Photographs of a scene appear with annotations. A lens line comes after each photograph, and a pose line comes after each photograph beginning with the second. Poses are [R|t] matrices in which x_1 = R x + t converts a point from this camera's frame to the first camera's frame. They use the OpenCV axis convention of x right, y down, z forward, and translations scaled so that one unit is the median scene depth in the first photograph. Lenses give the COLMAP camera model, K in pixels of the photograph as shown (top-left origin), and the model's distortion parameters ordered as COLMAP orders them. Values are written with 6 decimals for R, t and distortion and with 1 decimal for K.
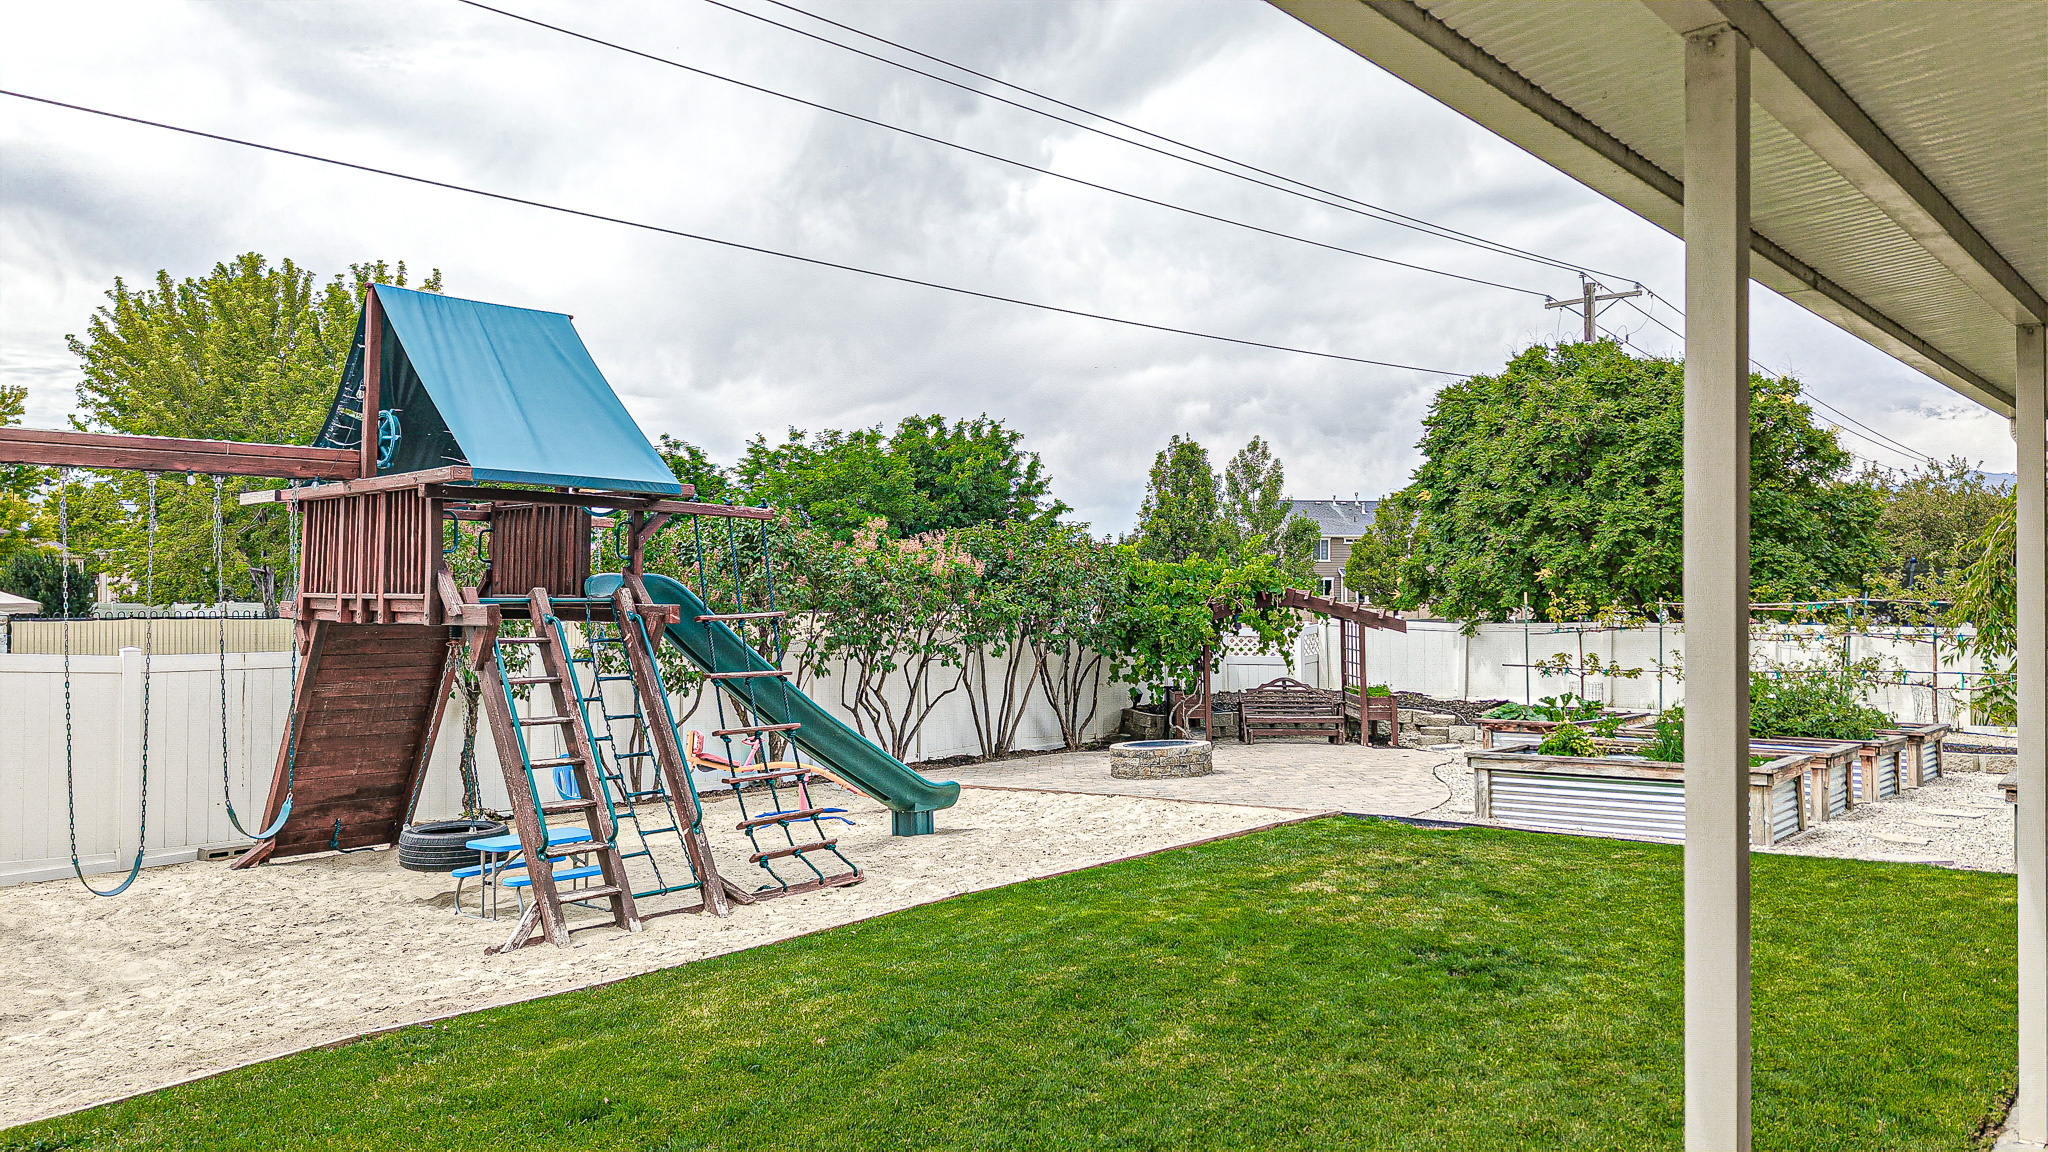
lens RADIAL K [[1358.0, 0, 1024.0], [0, 1358.0, 576.0], [0, 0, 1]] dist [0.075730, -0.129065]
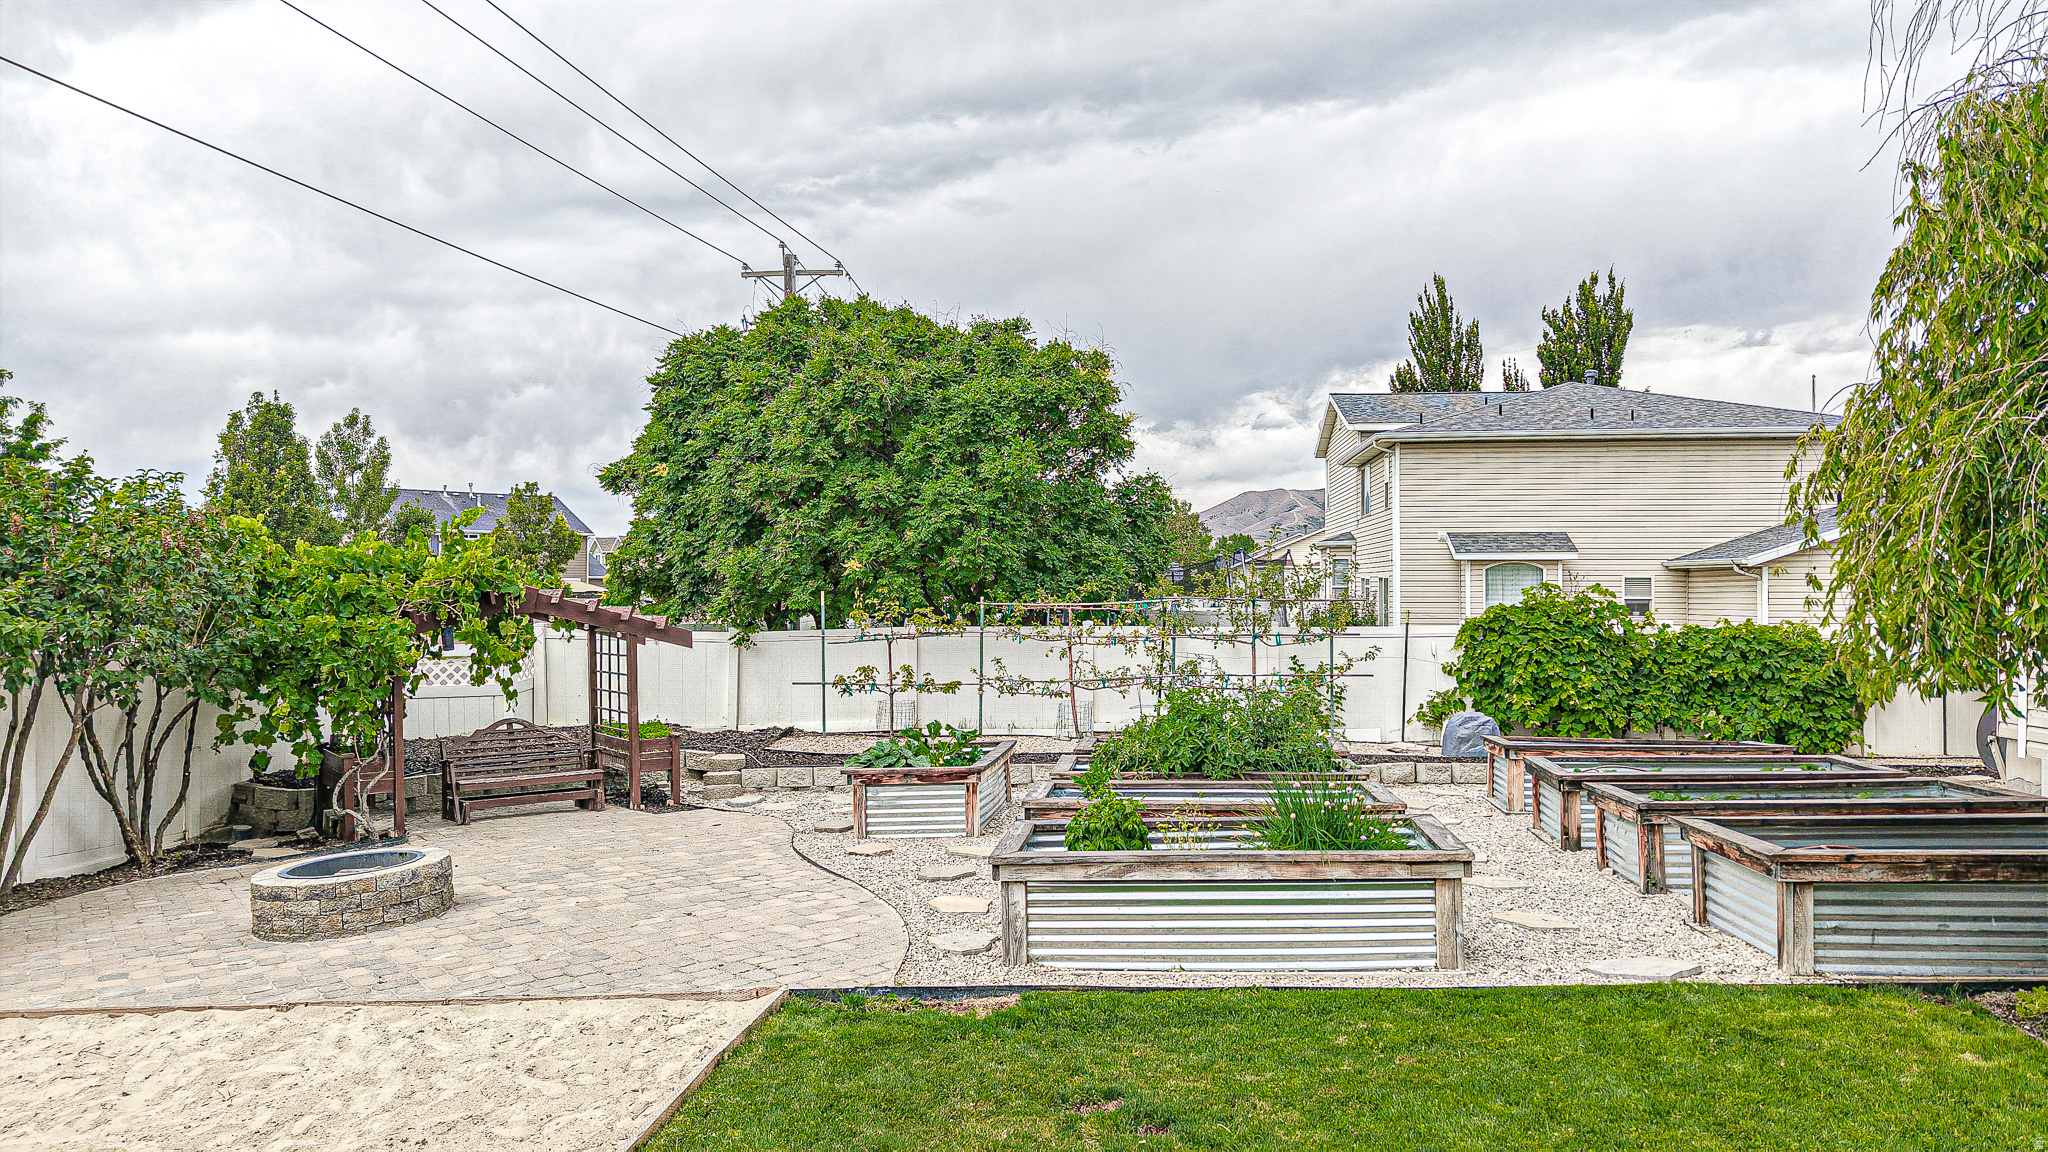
lens RADIAL K [[1373.8, 0, 1031.9], [0, 1373.8, 579.2], [0, 0, 1]] dist [0.073554, -0.094844]
pose [[0.804724, 0.000840, 0.593649, -0.012051], [-0.001795, 0.999998, 0.001018, 0.003983], [-0.593647, -0.001884, 0.804723, 0.294143]]
